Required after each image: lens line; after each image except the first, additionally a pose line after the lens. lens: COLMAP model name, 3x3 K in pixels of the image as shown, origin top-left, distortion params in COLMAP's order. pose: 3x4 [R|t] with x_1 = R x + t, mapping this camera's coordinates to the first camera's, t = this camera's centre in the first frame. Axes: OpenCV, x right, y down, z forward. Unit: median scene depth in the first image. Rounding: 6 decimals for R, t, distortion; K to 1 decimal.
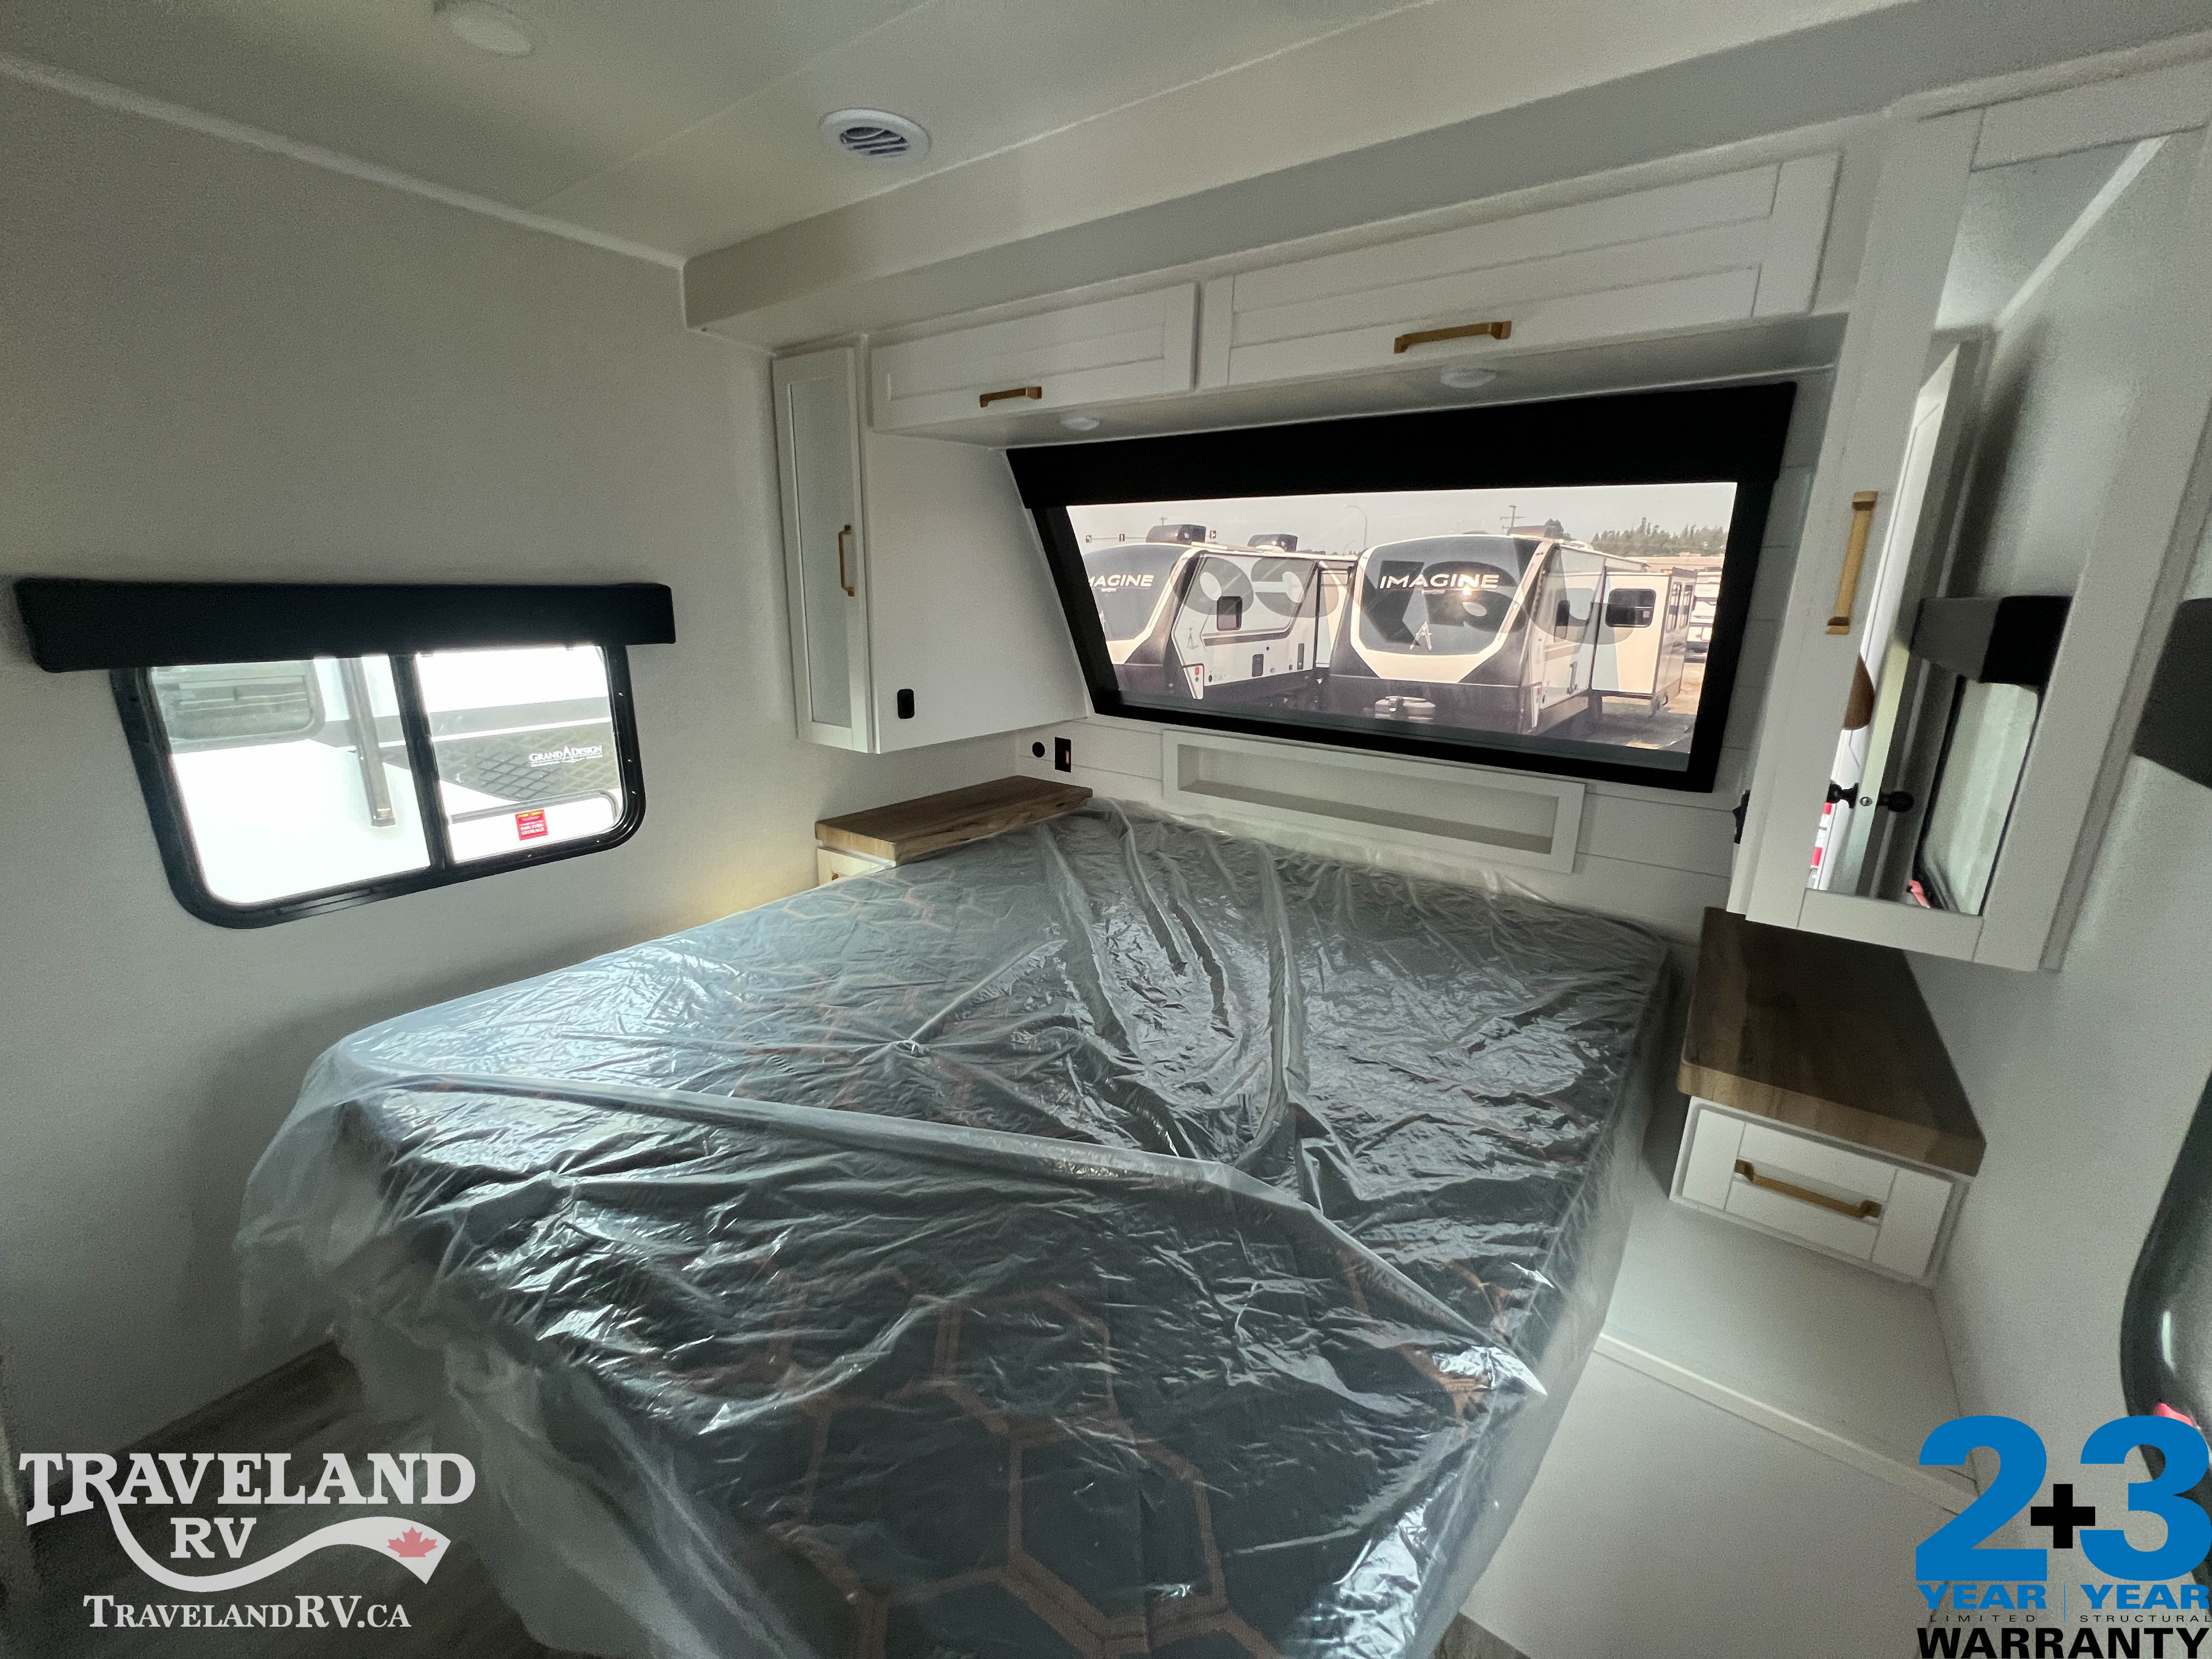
lens RADIAL K [[883.7, 0, 1106.5], [0, 883.7, 823.8], [0, 0, 1]] dist [-0.002237, 0.000462]
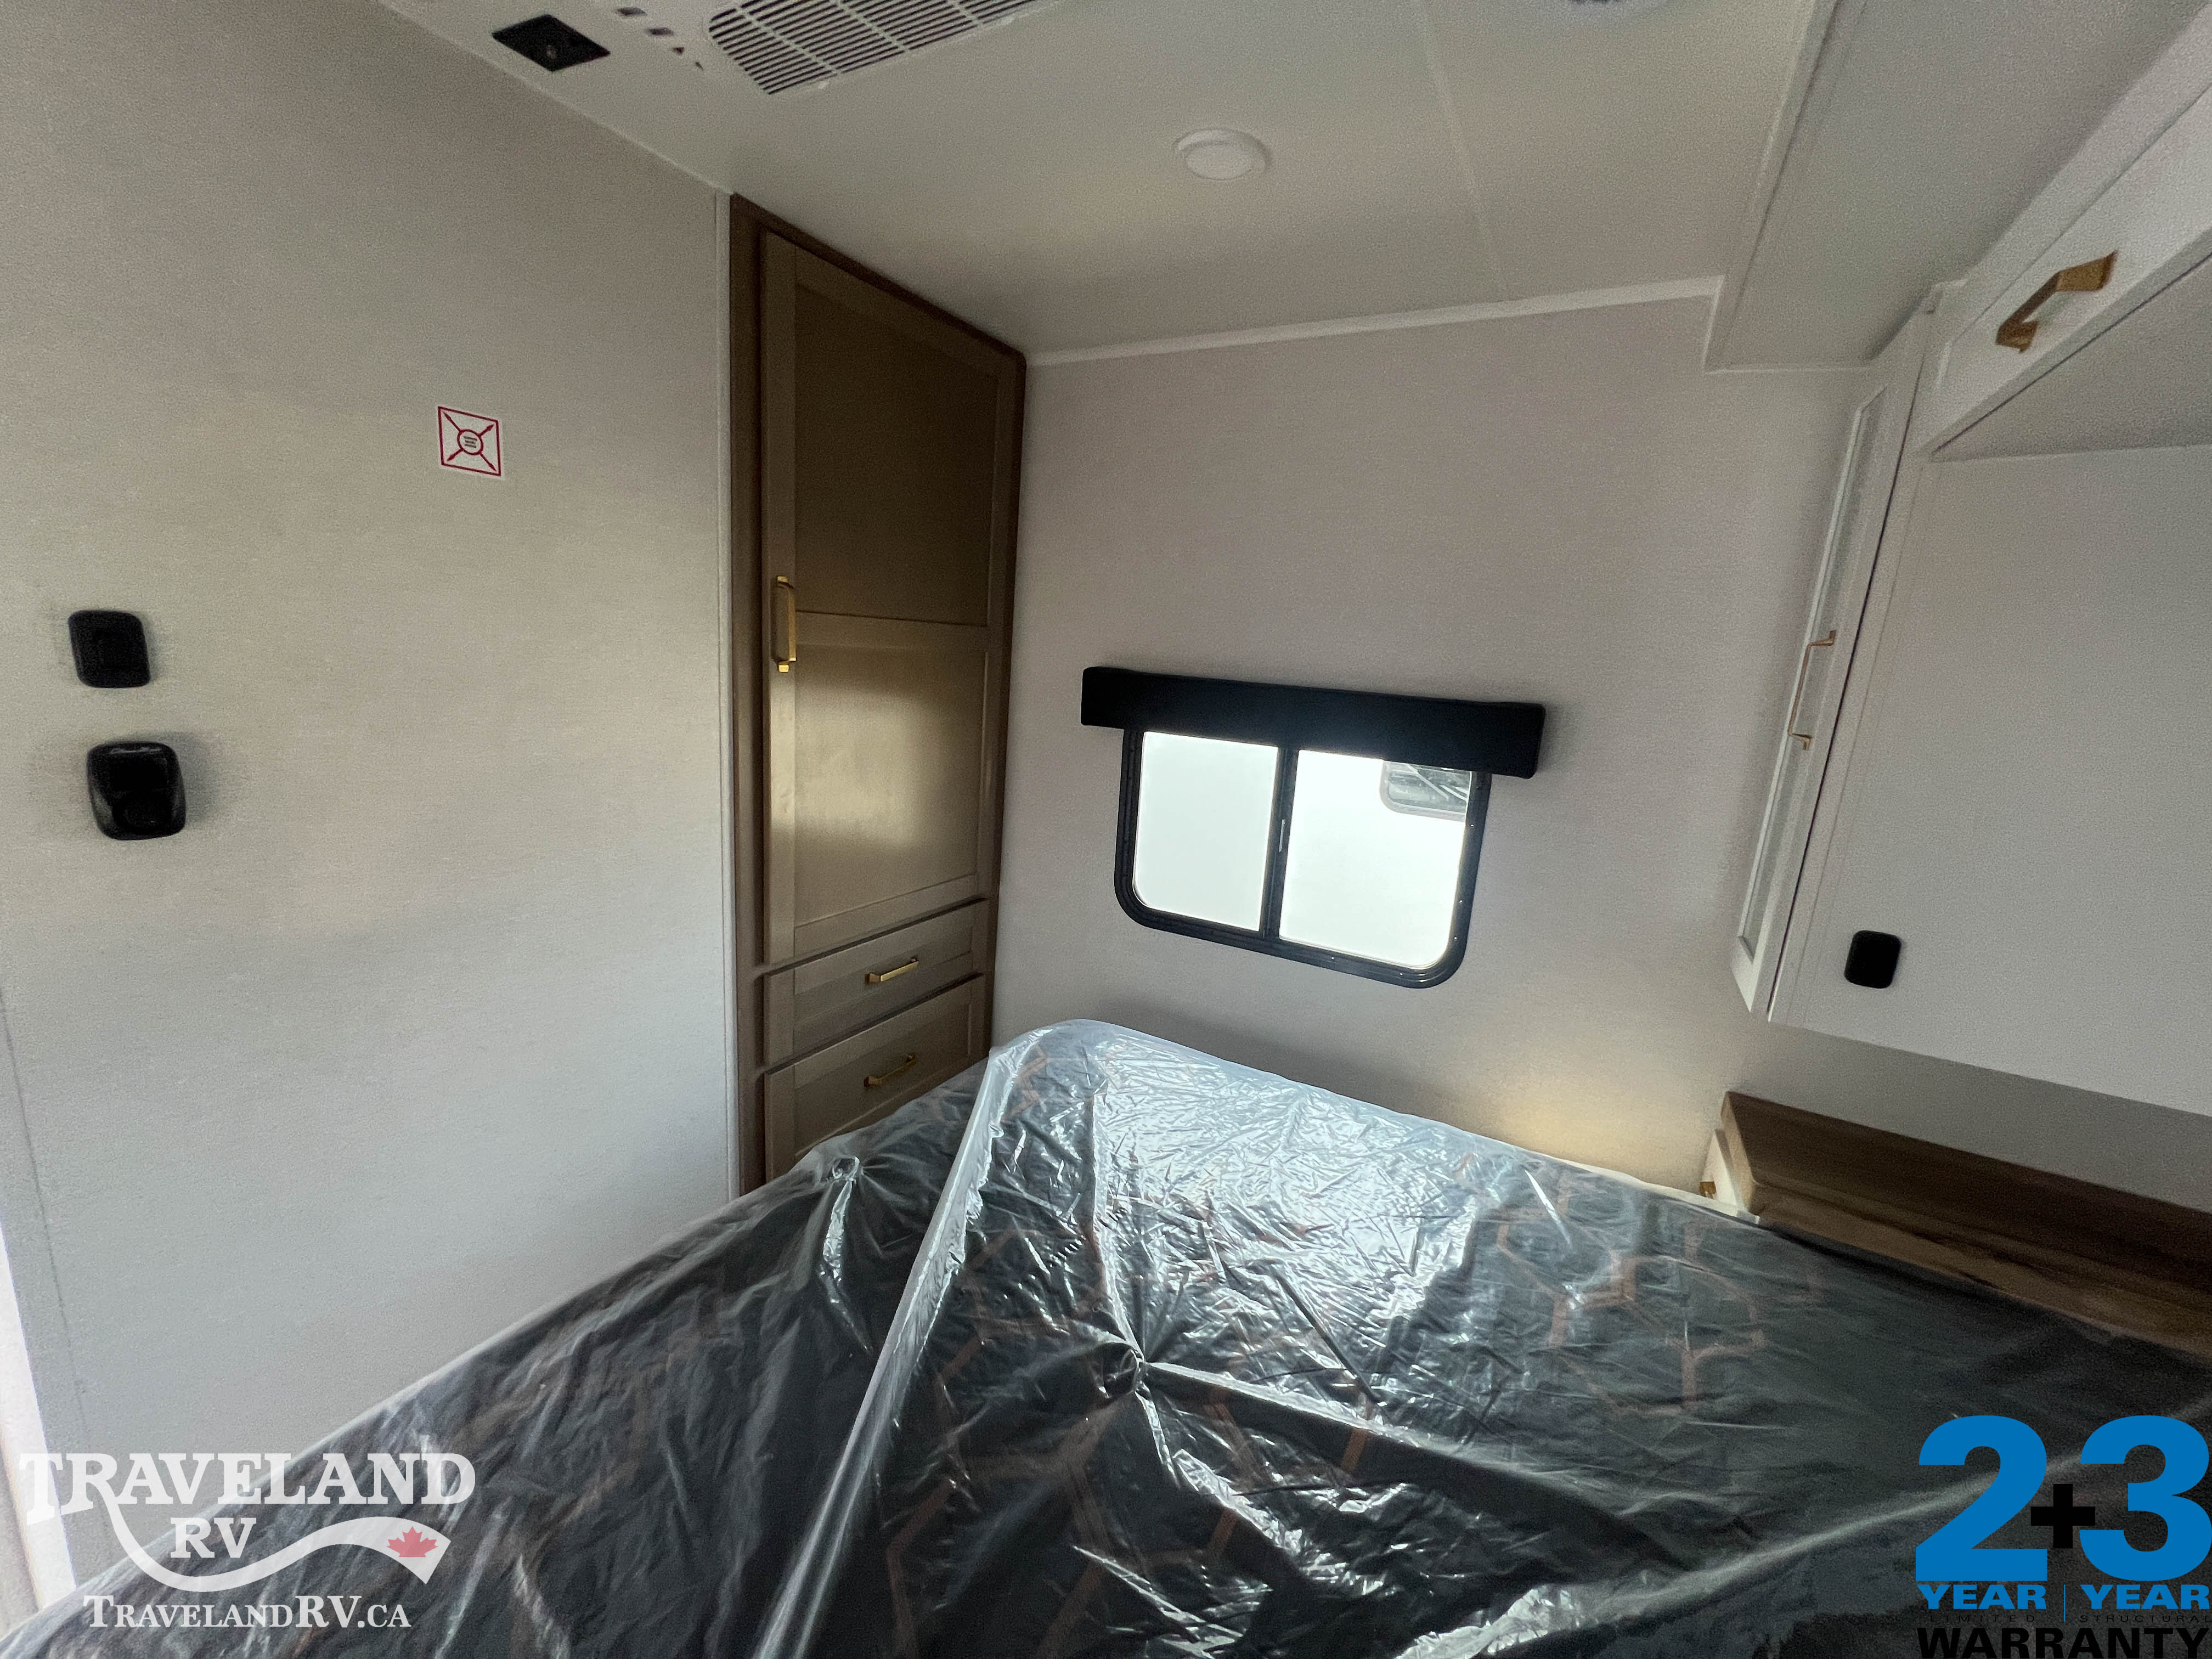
lens RADIAL K [[883.7, 0, 1102.1], [0, 883.7, 830.0], [0, 0, 1]] dist [-0.002237, 0.000462]
pose [[0.115761, 0.197140, -0.973517, 0.246630], [-0.323266, 0.934224, 0.150743, -0.158987], [0.939201, 0.297255, 0.171875, 0.522055]]
